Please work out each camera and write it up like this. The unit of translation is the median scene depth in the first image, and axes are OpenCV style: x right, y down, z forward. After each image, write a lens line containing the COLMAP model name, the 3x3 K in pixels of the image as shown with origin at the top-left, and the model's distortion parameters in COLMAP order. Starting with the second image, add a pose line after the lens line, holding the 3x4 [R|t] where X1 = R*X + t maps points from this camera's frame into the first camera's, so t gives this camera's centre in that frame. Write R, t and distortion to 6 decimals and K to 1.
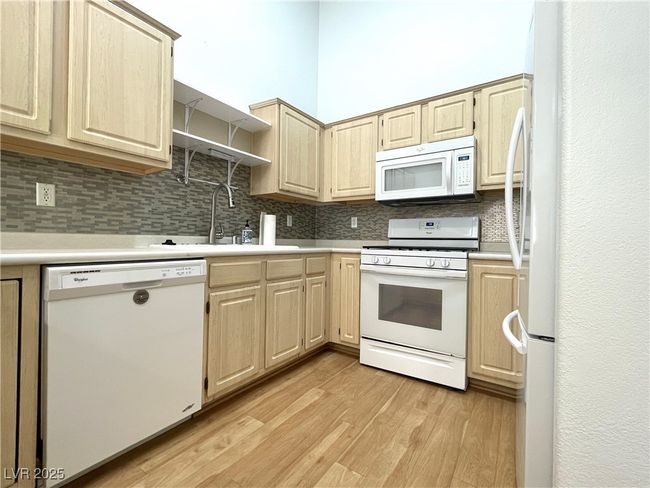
lens RADIAL K [[288.2, 0, 325.0], [0, 288.2, 244.0], [0, 0, 1]] dist [0.000092, 0.000262]
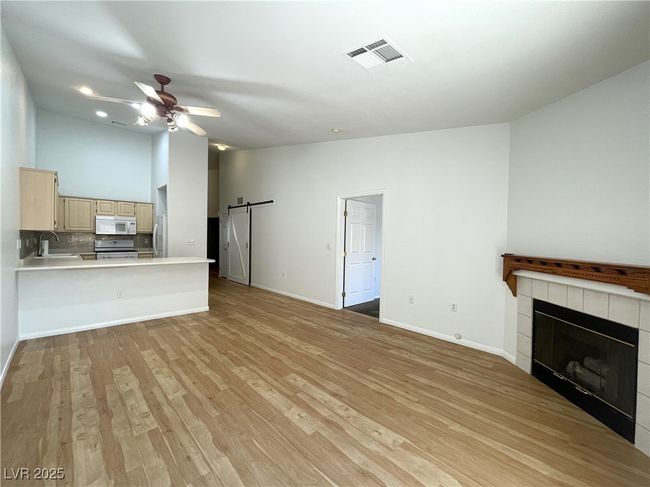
lens RADIAL K [[281.5, 0, 325.0], [0, 281.5, 243.5], [0, 0, 1]] dist [-0.001438, -0.000245]
pose [[0.238414, -0.032977, 0.970604, -1.944997], [-0.005431, 0.999362, 0.035288, -0.181364], [-0.971148, -0.013685, 0.238083, -1.741508]]
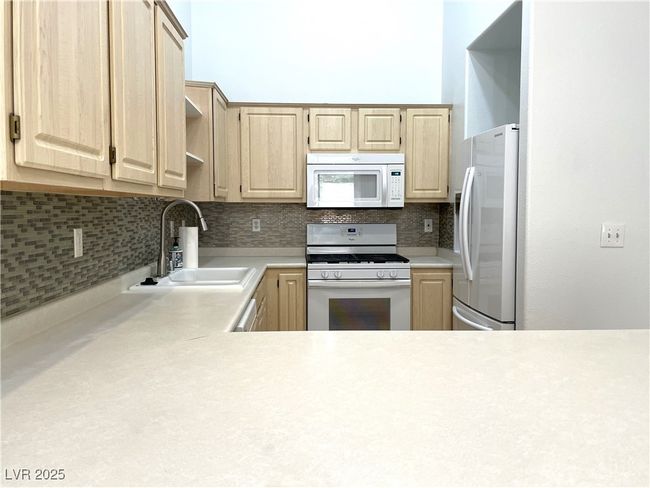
lens RADIAL K [[523.8, 0, 325.0], [0, 523.8, 244.0], [0, 0, 1]] dist [0.114827, -0.000258]
pose [[0.796434, -0.059306, 0.601811, -0.844133], [0.019270, 0.997163, 0.072765, -0.168489], [-0.604419, -0.046355, 0.795317, -0.373778]]
